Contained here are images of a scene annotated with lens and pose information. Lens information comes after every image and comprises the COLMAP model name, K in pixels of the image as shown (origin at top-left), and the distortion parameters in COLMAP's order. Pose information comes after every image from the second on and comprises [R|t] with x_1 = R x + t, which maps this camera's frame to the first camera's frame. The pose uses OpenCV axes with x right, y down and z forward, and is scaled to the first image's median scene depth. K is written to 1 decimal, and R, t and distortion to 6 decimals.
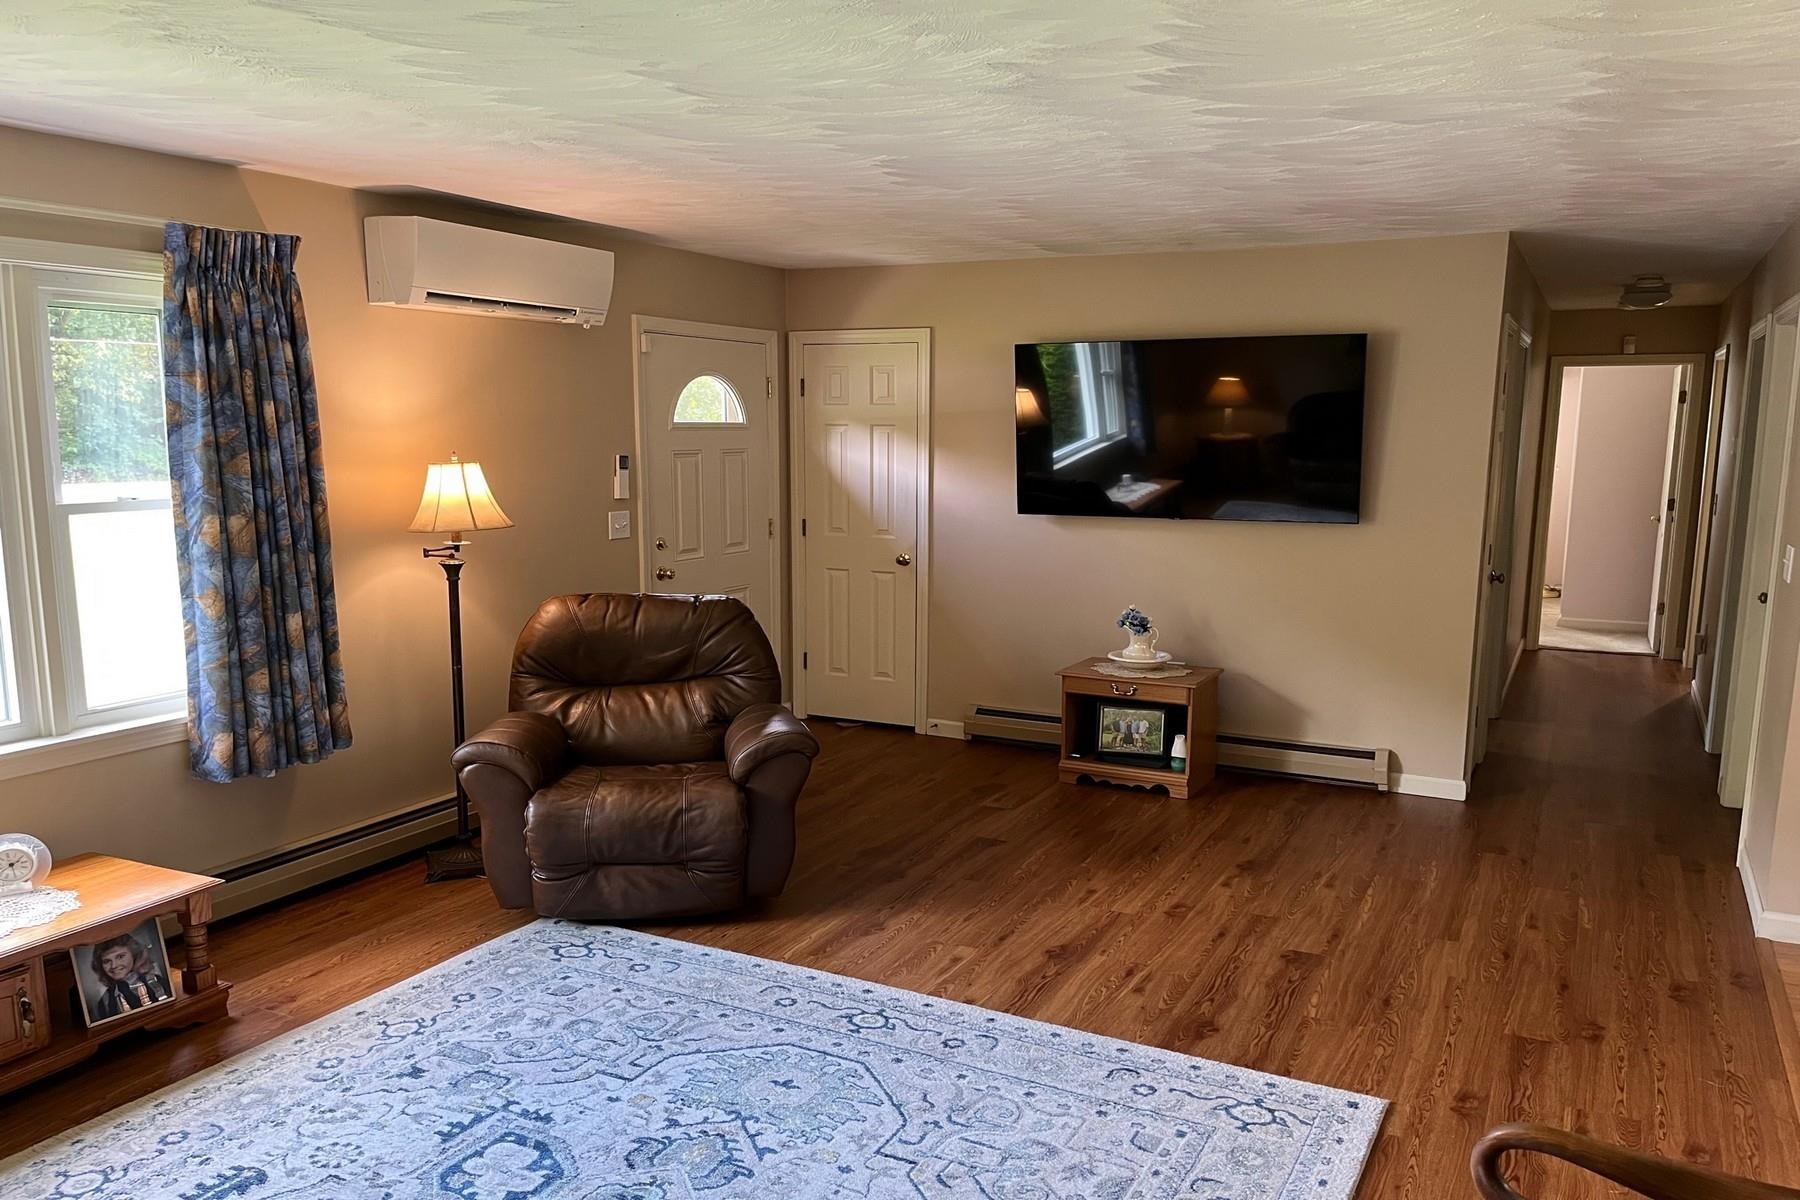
lens RADIAL K [[1353.9, 0, 901.7], [0, 1353.9, 655.9], [0, 0, 1]] dist [0.053905, -0.065485]
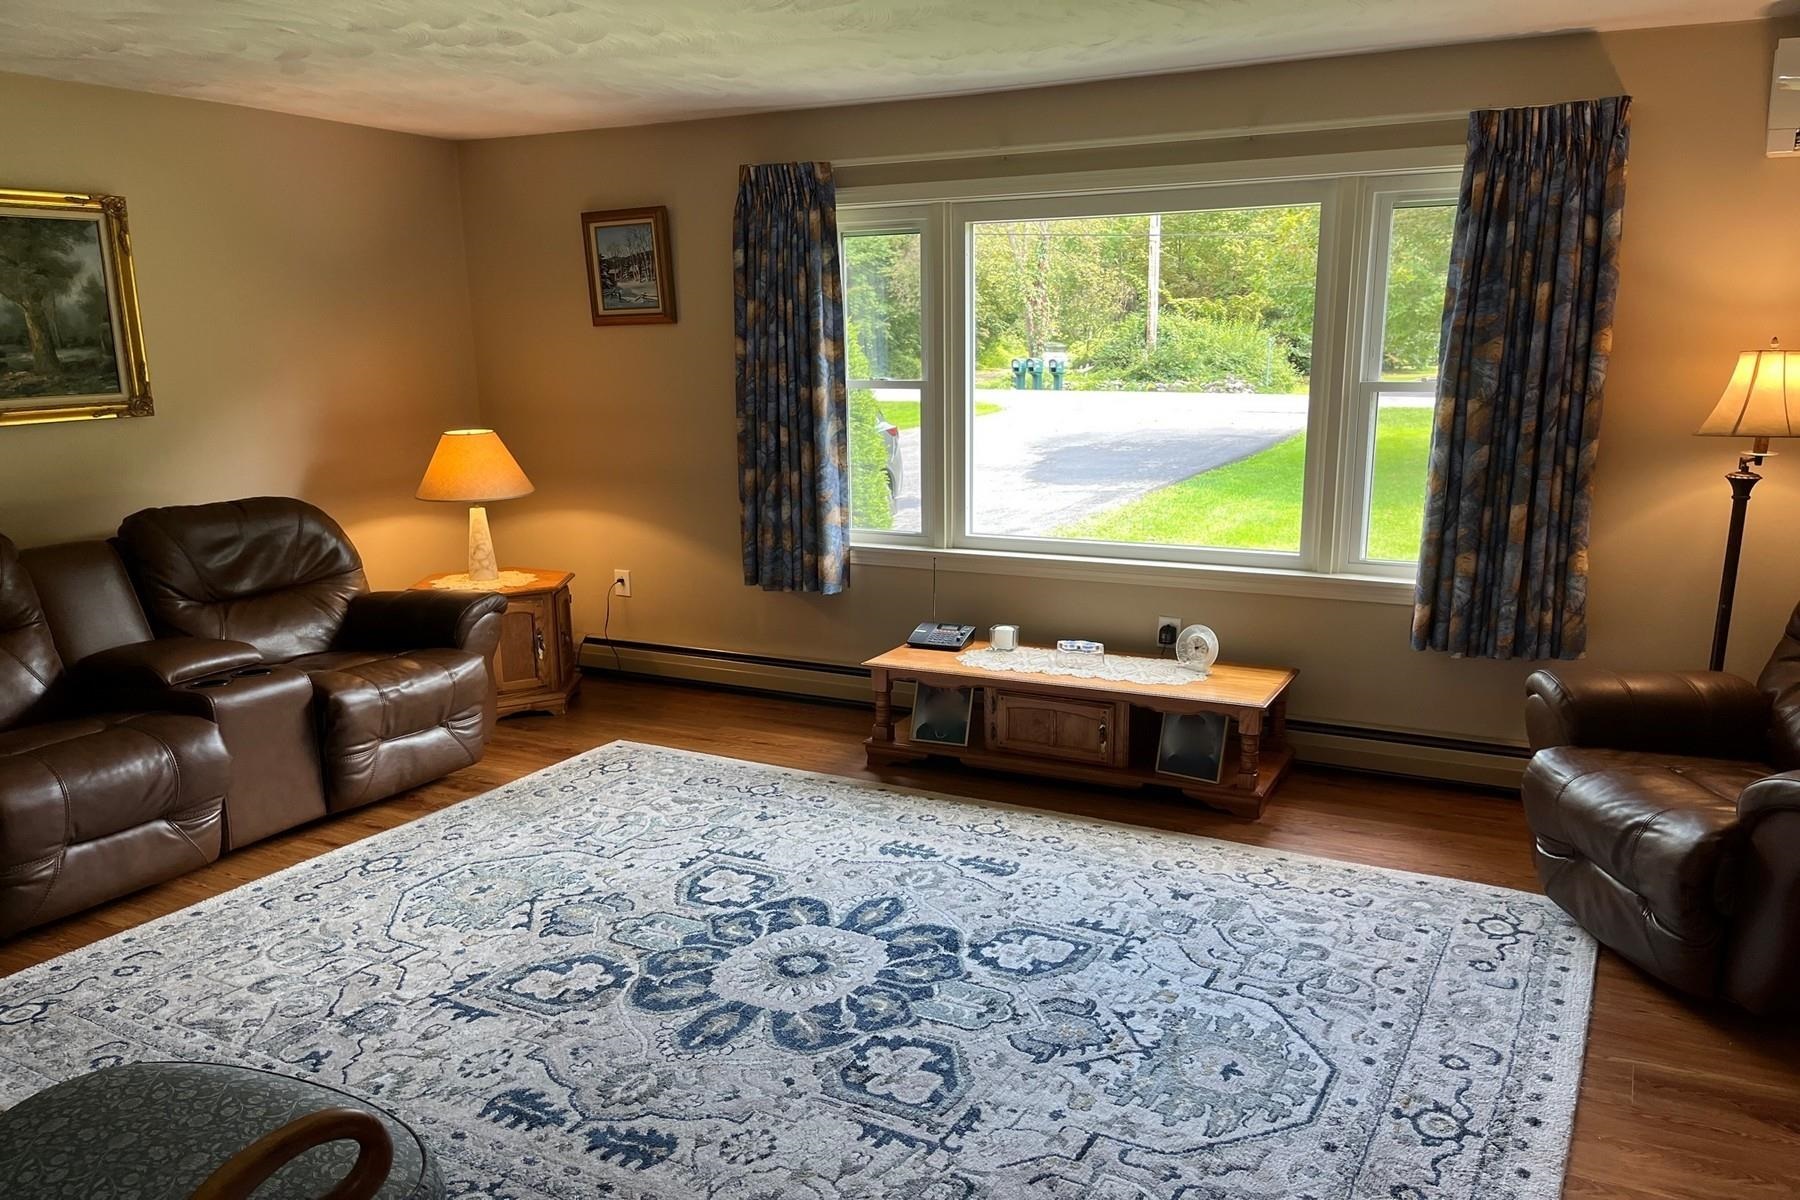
lens RADIAL K [[1353.9, 0, 909.0], [0, 1353.9, 669.2], [0, 0, 1]] dist [0.053905, -0.065485]
pose [[-0.006030, 0.237418, -0.971389, 0.558022], [-0.159461, 0.958748, 0.235319, -0.081919], [0.987186, 0.156317, 0.032078, 0.581401]]
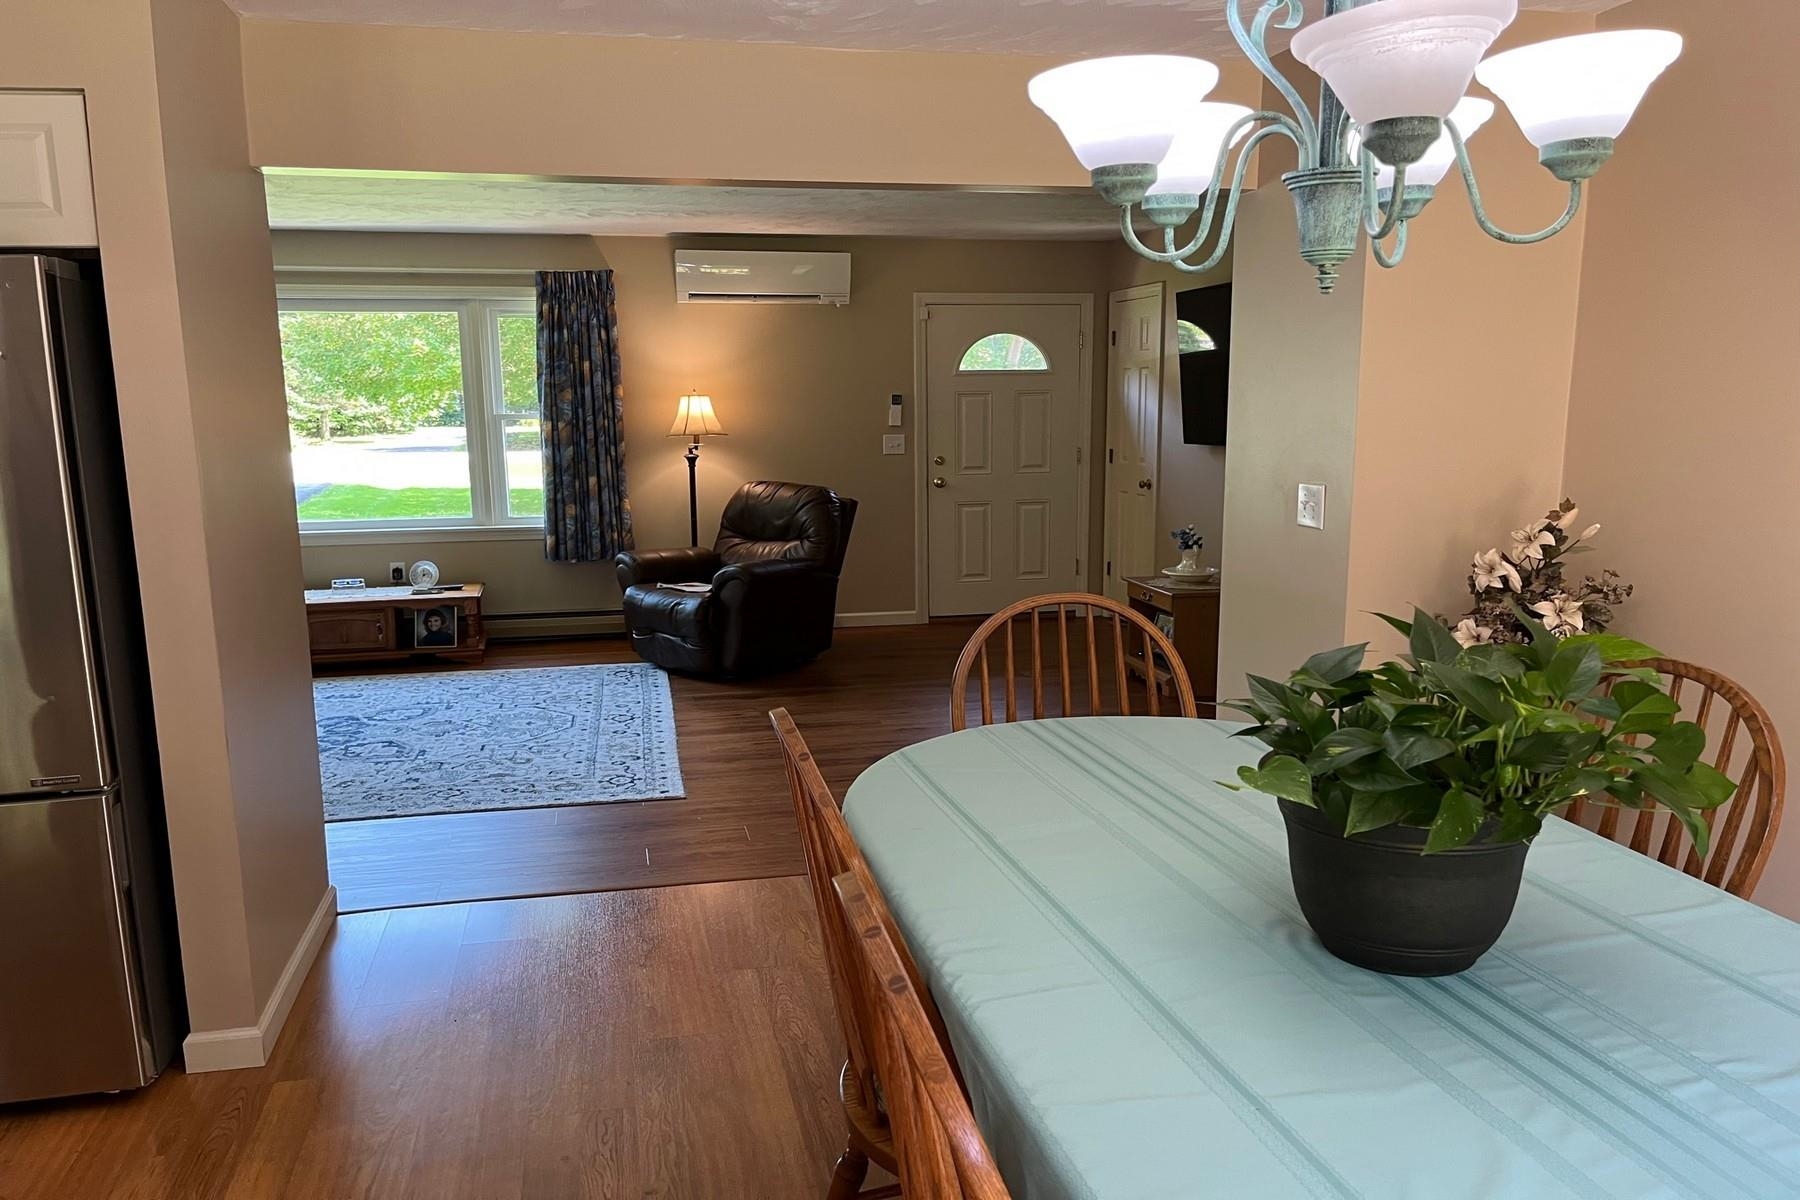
lens RADIAL K [[1353.9, 0, 902.4], [0, 1353.9, 661.4], [0, 0, 1]] dist [0.053905, -0.065485]
pose [[0.638971, 0.143116, -0.755800, 1.305643], [-0.119414, 0.989084, 0.086334, 0.007380], [0.759905, 0.035088, 0.649086, 0.139626]]
